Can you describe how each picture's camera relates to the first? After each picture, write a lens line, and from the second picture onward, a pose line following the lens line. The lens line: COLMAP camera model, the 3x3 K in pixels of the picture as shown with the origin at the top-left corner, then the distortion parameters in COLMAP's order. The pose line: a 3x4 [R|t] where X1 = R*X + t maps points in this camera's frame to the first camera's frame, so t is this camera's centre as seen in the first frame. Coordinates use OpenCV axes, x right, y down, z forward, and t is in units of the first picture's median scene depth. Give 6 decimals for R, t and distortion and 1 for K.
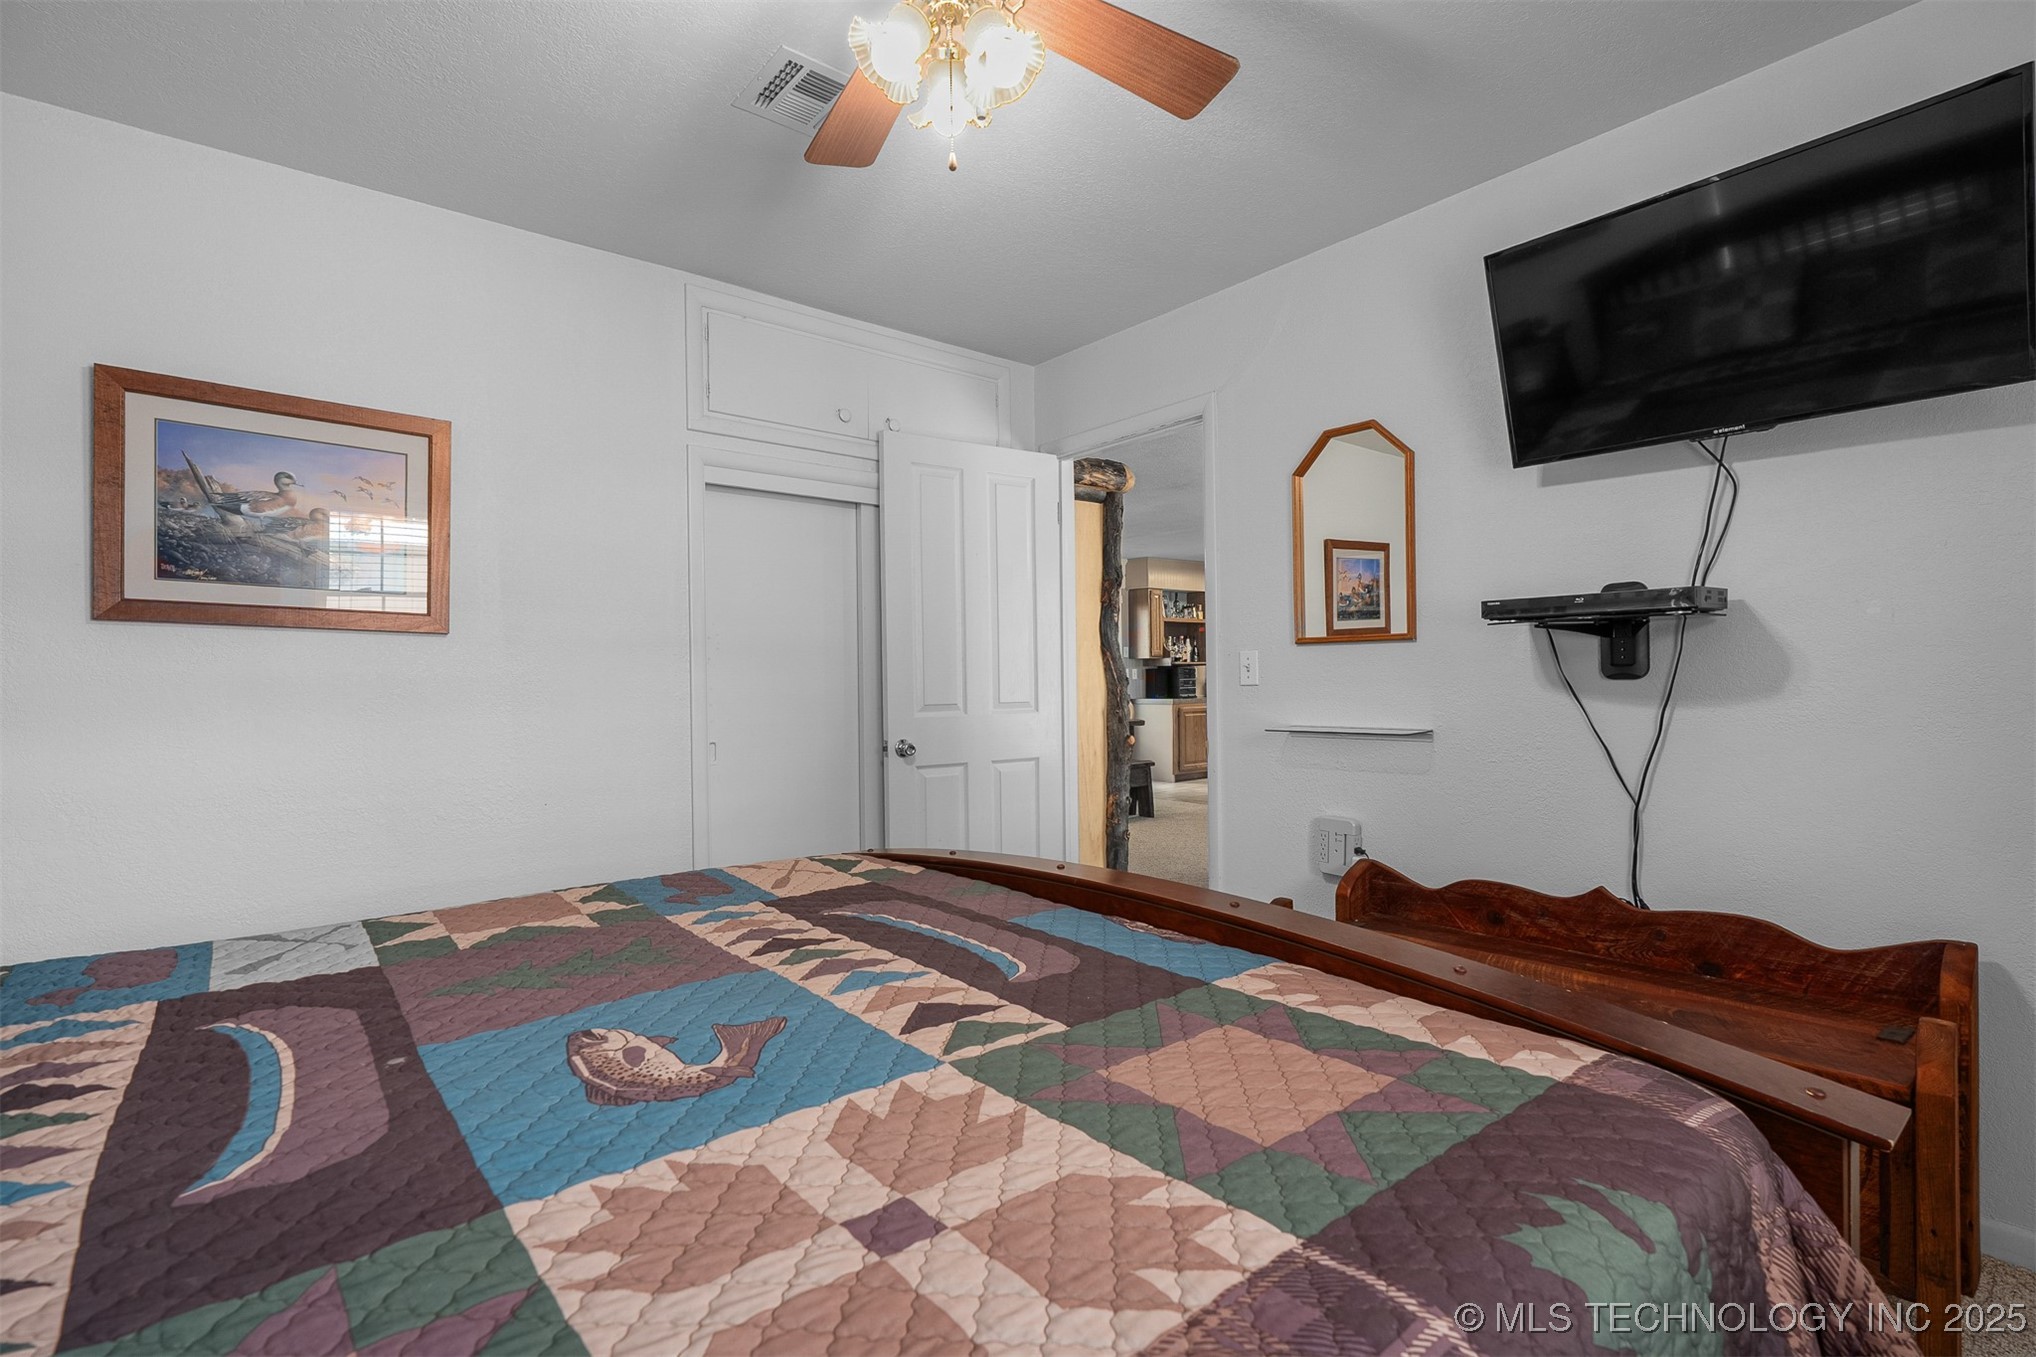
lens RADIAL K [[929.8, 0, 1025.7], [0, 929.8, 680.6], [0, 0, 1]] dist [-0.005398, 0.001751]
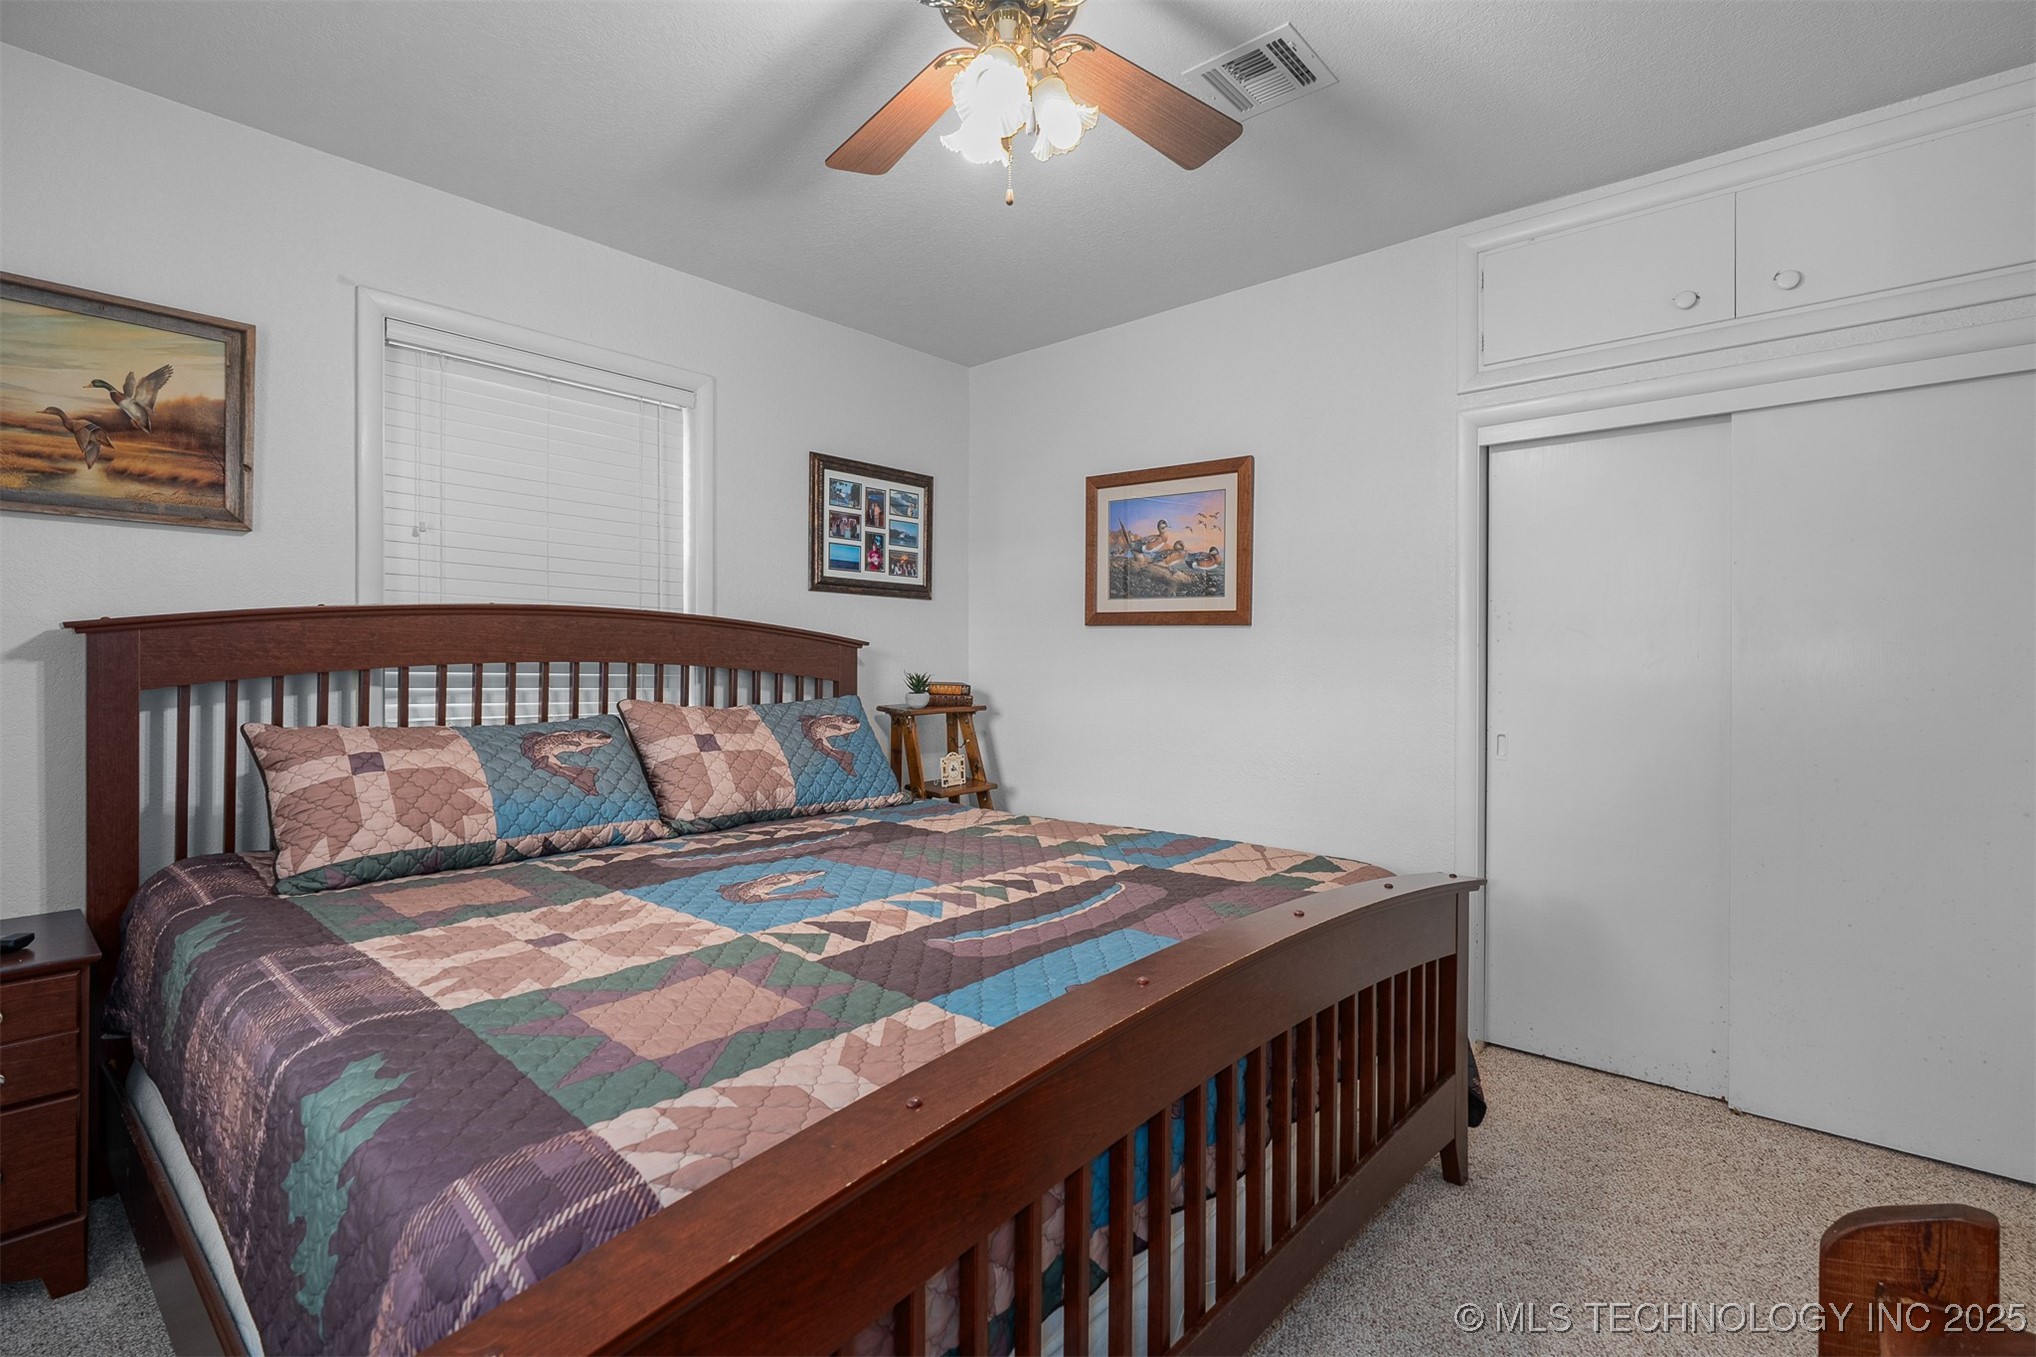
lens RADIAL K [[968.2, 0, 1030.2], [0, 968.2, 664.5], [0, 0, 1]] dist [-0.022194, 0.001207]
pose [[0.158880, 0.011591, -0.987230, 0.748859], [-0.005415, 0.999926, 0.010868, -0.013374], [0.987283, 0.003620, 0.158931, 0.614236]]
